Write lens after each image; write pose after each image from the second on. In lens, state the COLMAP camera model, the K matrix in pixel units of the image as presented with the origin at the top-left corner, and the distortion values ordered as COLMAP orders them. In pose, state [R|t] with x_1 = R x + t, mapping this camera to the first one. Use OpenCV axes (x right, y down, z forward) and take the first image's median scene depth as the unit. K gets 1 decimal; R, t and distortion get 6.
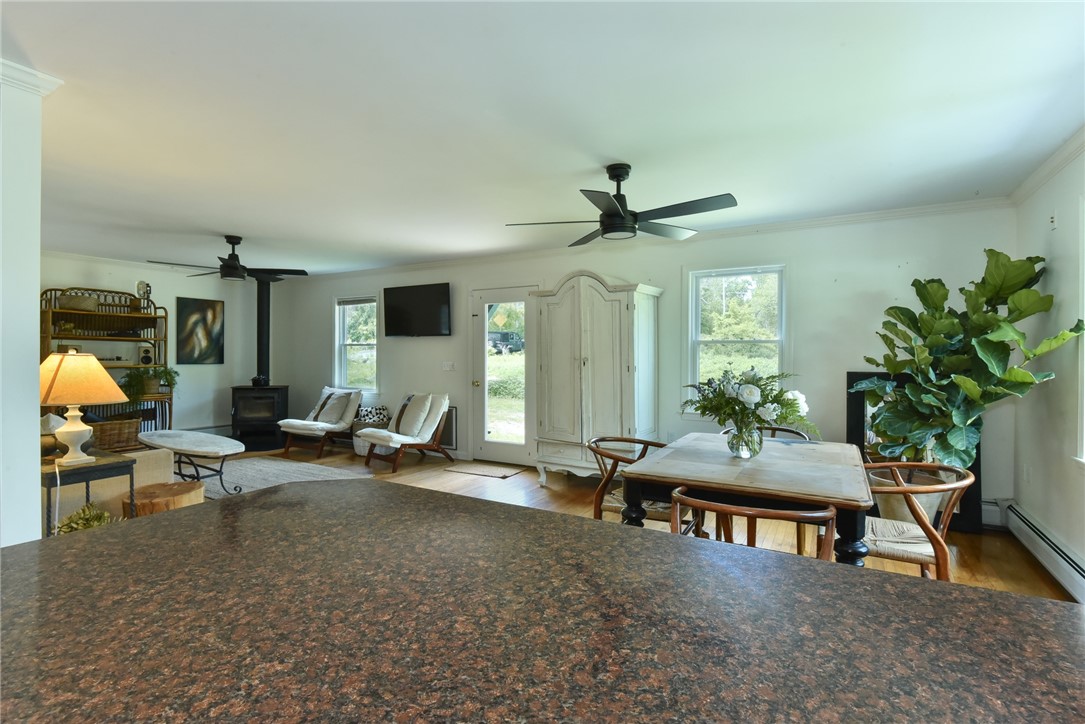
lens RADIAL K [[498.8, 0, 542.5], [0, 498.8, 362.0], [0, 0, 1]] dist [-0.013398, -0.001053]
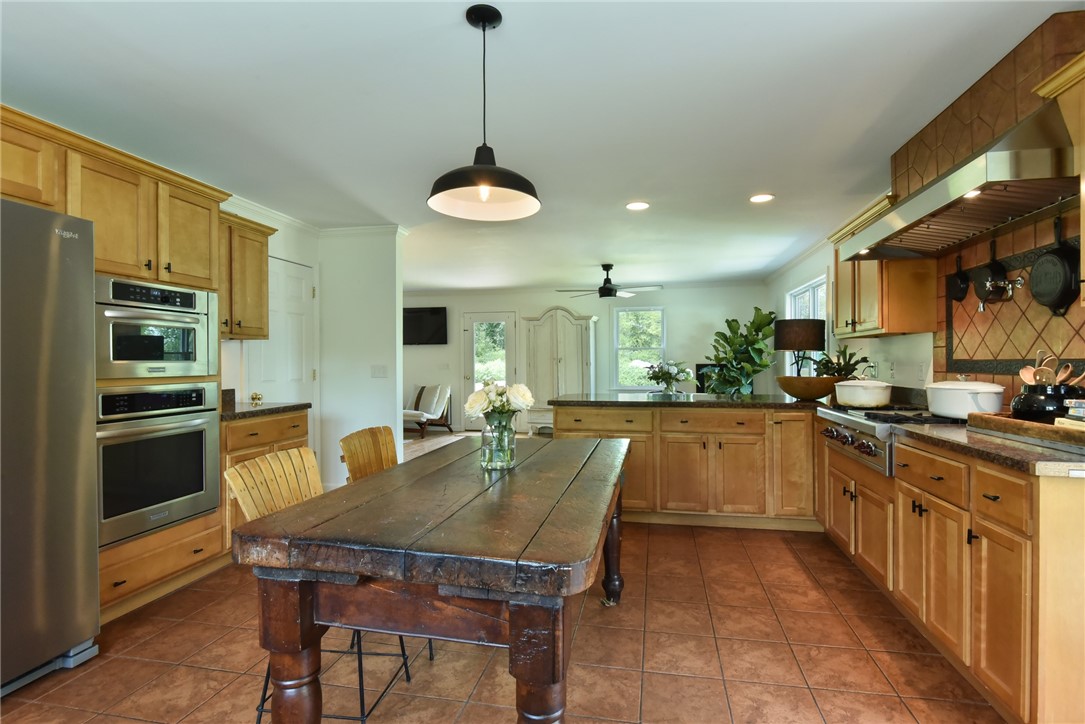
lens RADIAL K [[515.7, 0, 541.8], [0, 515.7, 368.2], [0, 0, 1]] dist [0.001446, -0.000181]
pose [[0.948373, -0.011907, 0.316935, -0.394885], [0.012980, 0.999915, -0.001274, 0.020402], [-0.316893, 0.005322, 0.948446, -0.475484]]
